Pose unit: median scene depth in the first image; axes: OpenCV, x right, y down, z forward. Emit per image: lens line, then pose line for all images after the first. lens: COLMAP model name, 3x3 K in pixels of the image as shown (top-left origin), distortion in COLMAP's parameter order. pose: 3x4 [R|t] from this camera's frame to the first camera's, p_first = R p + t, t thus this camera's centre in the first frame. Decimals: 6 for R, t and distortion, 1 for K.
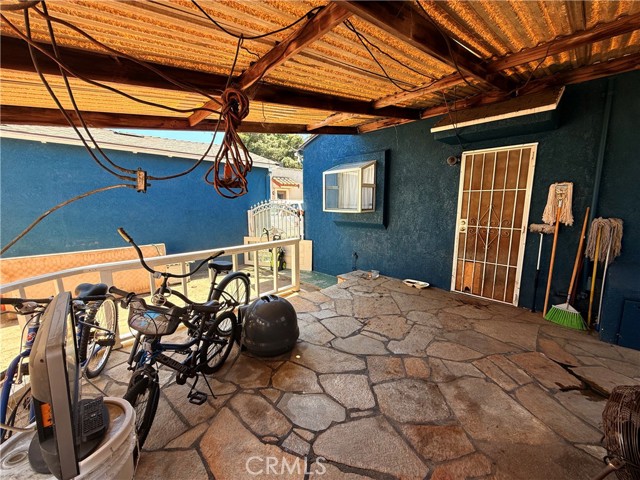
lens RADIAL K [[253.2, 0, 322.6], [0, 253.2, 237.1], [0, 0, 1]] dist [0.003380, -0.000550]
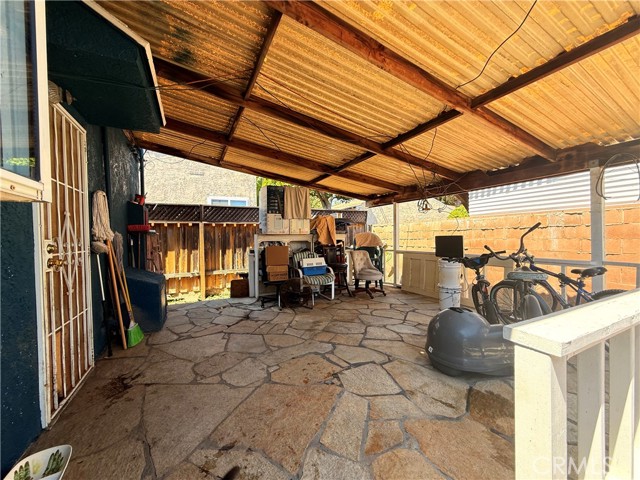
lens RADIAL K [[253.2, 0, 320.8], [0, 253.2, 240.3], [0, 0, 1]] dist [0.003380, -0.000550]
pose [[-0.953388, 0.013222, 0.301456, -0.015765], [0.060100, 0.987344, 0.146767, -0.160325], [-0.295700, 0.158043, -0.942117, 1.948797]]
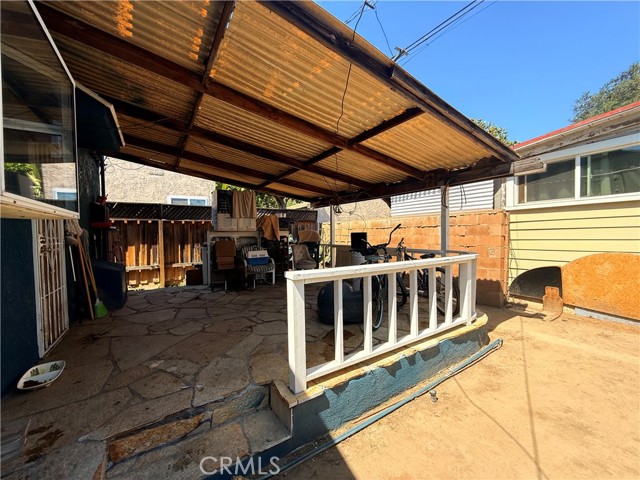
lens RADIAL K [[253.2, 0, 319.8], [0, 253.2, 240.3], [0, 0, 1]] dist [0.003380, -0.000550]
pose [[-0.979435, 0.009165, 0.201550, -0.390686], [0.043136, 0.985381, 0.164812, -0.199074], [-0.197094, 0.170117, -0.965513, 2.271560]]
